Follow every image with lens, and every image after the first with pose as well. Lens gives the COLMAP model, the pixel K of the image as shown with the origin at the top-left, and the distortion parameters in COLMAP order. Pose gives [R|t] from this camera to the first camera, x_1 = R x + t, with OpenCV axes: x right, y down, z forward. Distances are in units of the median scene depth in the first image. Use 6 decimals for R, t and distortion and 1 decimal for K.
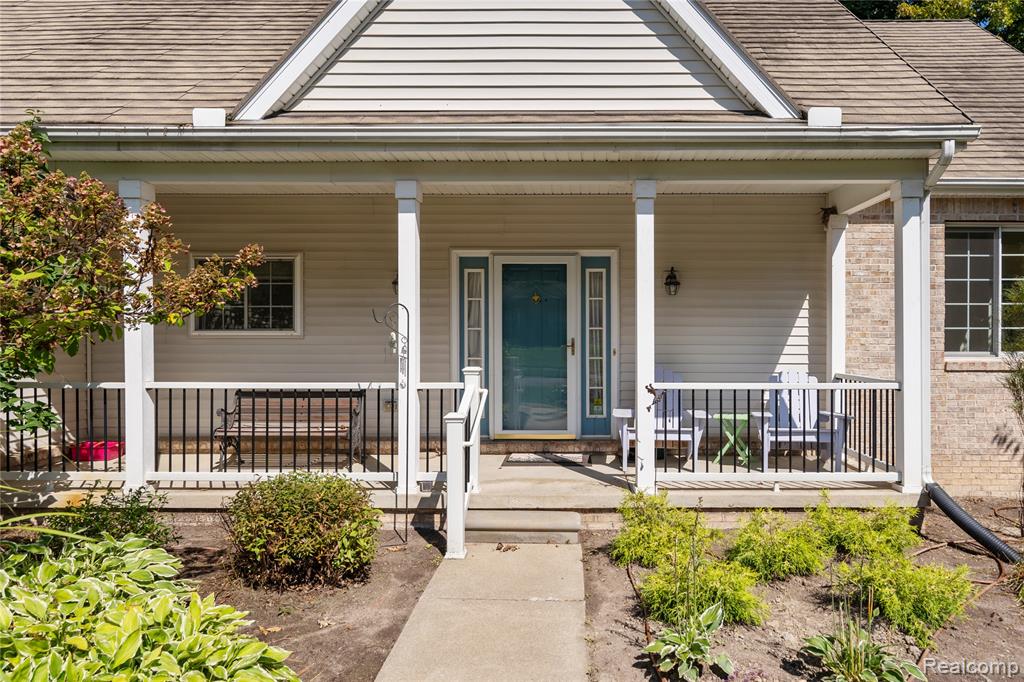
lens RADIAL K [[683.4, 0, 574.3], [0, 683.4, 344.0], [0, 0, 1]] dist [-0.009396, -0.002061]
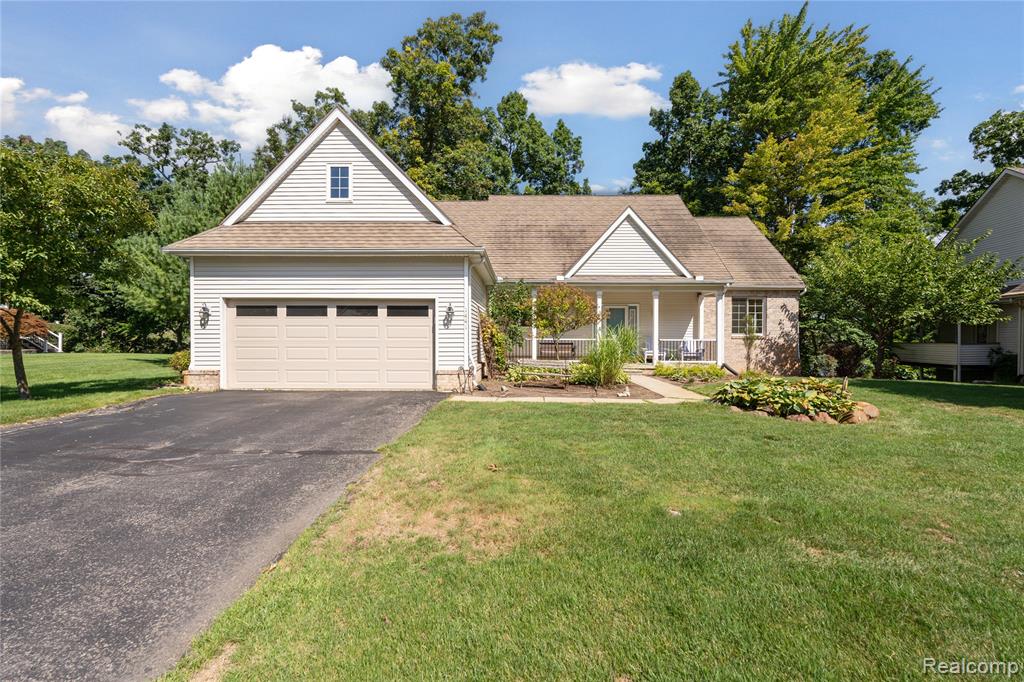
lens RADIAL K [[455.5, 0, 512.0], [0, 455.5, 341.0], [0, 0, 1]] dist [-0.006680, 0.000002]
pose [[0.999906, 0.003255, -0.013291, -0.655631], [-0.003212, 0.999989, 0.003296, 0.055475], [0.013301, -0.003253, 0.999906, -1.597016]]
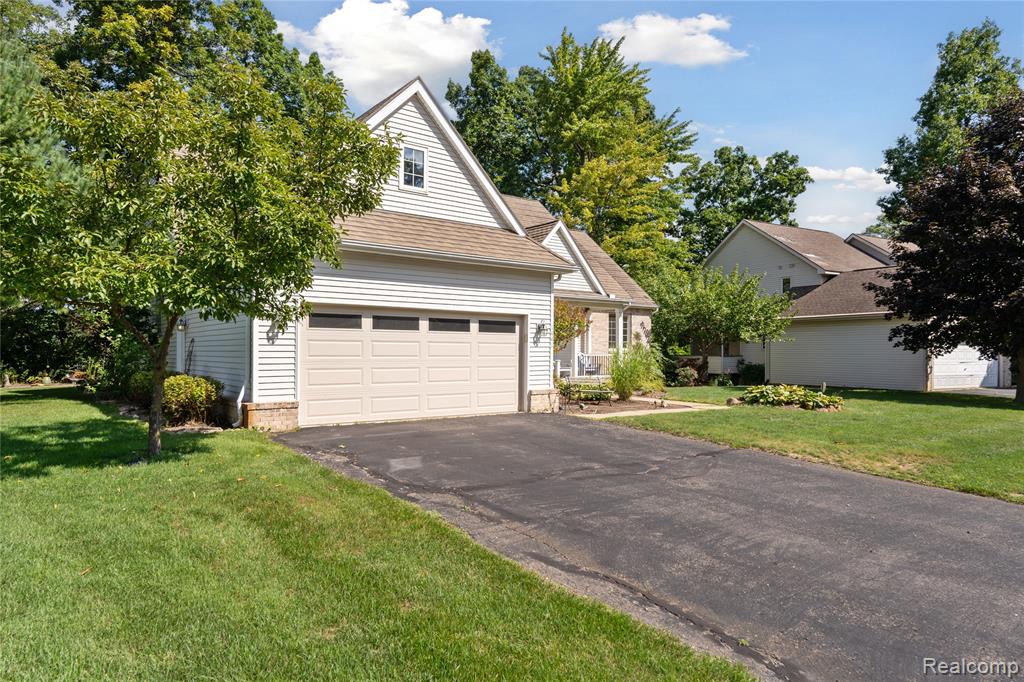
lens RADIAL K [[634.9, 0, 512.0], [0, 634.9, 341.0], [0, 0, 1]] dist [-0.001625, -0.000529]
pose [[0.794453, 0.014129, 0.607161, -2.278036], [-0.006826, 0.999874, -0.014335, 0.031381], [-0.607287, 0.007244, 0.794449, -1.644351]]
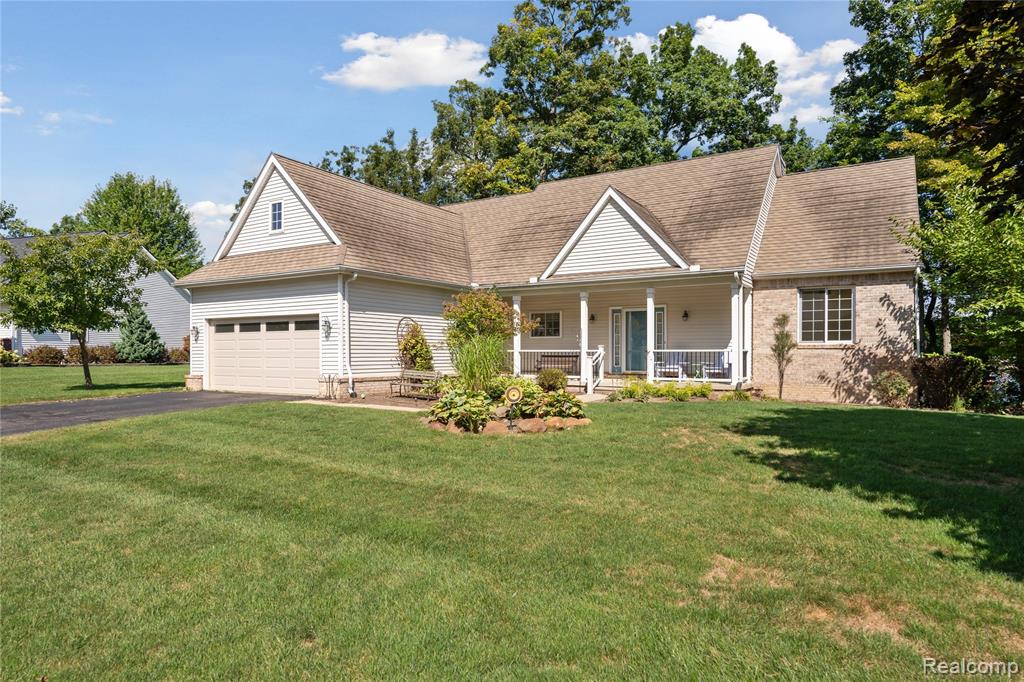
lens RADIAL K [[618.2, 0, 509.9], [0, 618.2, 351.5], [0, 0, 1]] dist [0.001894, -0.000390]
pose [[0.847097, -0.001252, -0.531437, 0.981017], [-0.001334, 0.999989, -0.004481, 0.070579], [0.531437, 0.004504, 0.847086, -1.647502]]
